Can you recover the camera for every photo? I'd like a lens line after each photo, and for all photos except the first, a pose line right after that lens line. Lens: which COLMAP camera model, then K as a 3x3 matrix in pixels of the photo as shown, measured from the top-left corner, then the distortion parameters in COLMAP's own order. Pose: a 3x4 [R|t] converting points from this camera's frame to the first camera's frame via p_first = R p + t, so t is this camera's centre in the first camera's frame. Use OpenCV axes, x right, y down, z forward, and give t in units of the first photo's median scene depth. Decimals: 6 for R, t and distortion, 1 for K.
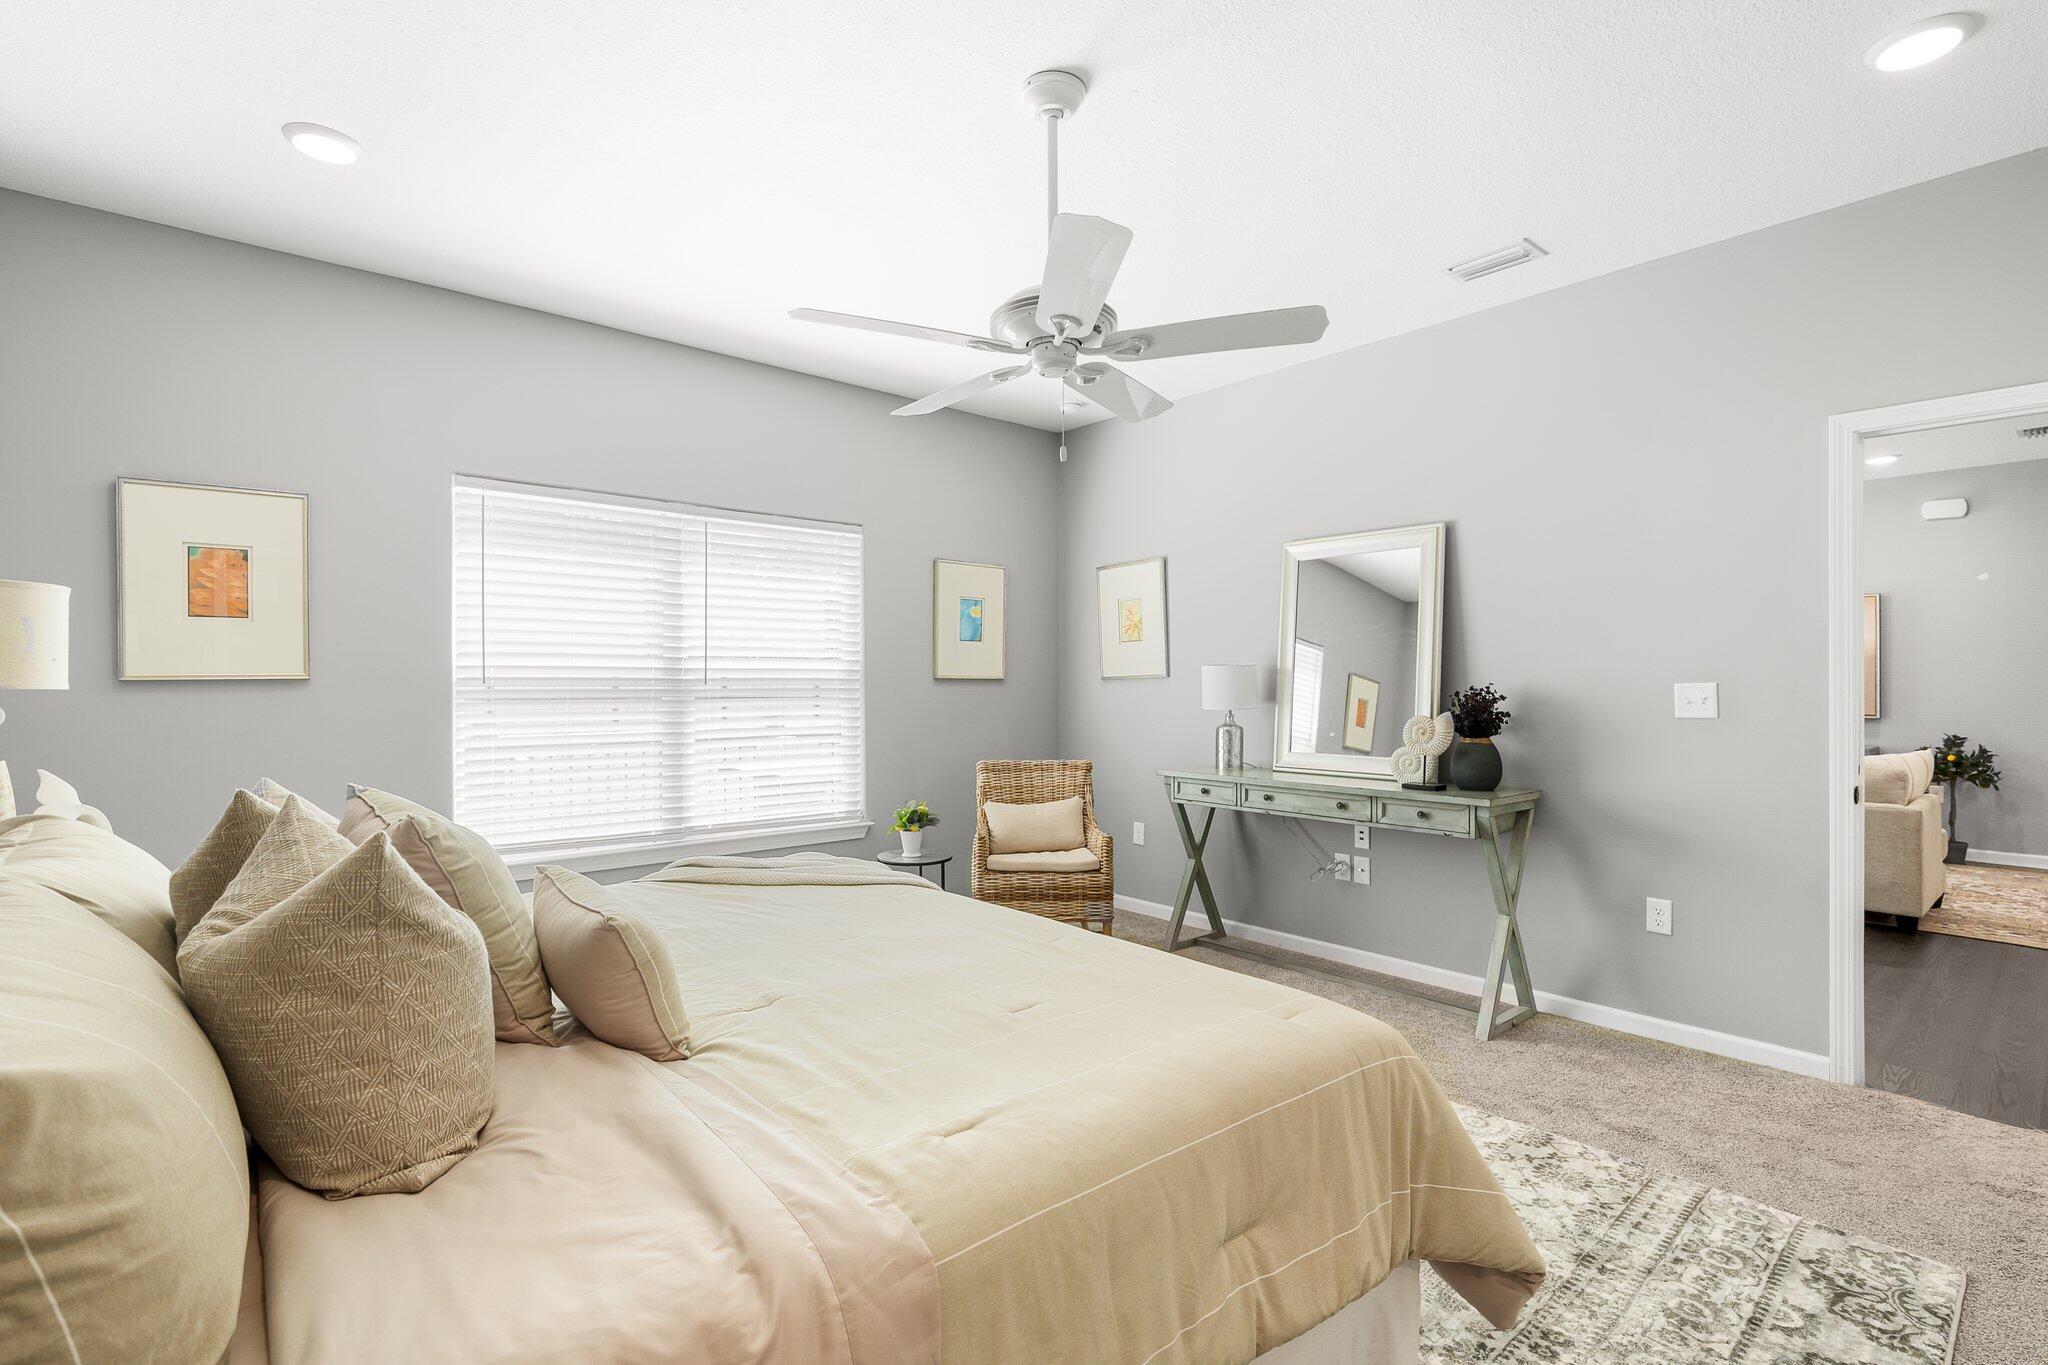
lens RADIAL K [[927.3, 0, 1016.9], [0, 927.3, 680.5], [0, 0, 1]] dist [-0.000611, 0.000238]
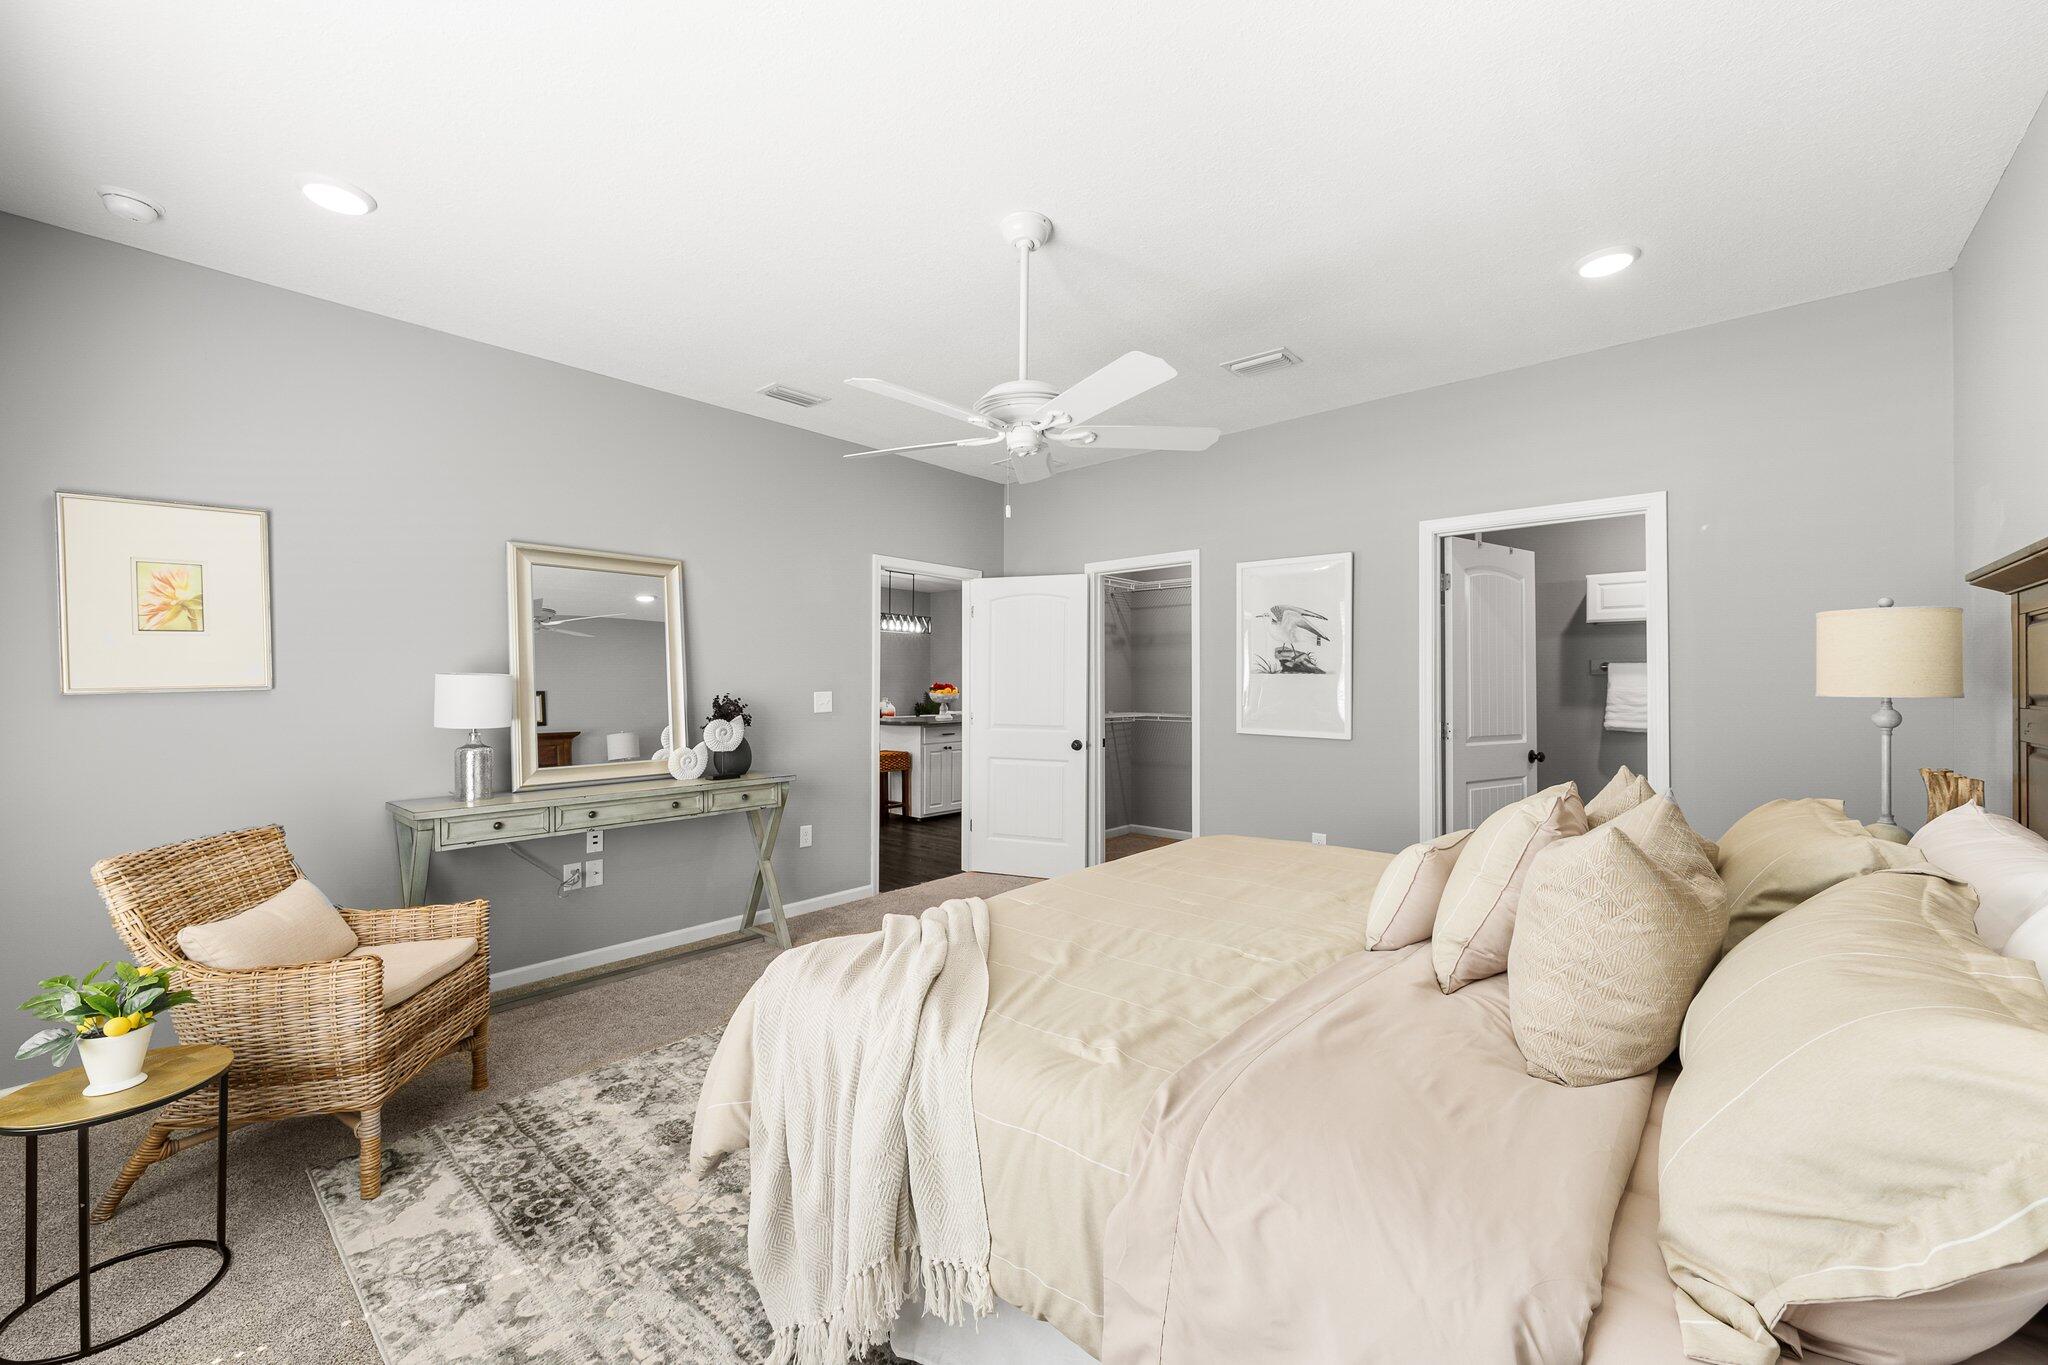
lens RADIAL K [[821.1, 0, 1021.3], [0, 821.1, 686.6], [0, 0, 1]] dist [-0.001536, -0.000147]
pose [[-0.154132, -0.000477, 0.988050, -0.616267], [0.000533, 1.000000, 0.000566, -0.006145], [-0.988050, 0.000614, -0.154131, 0.667955]]
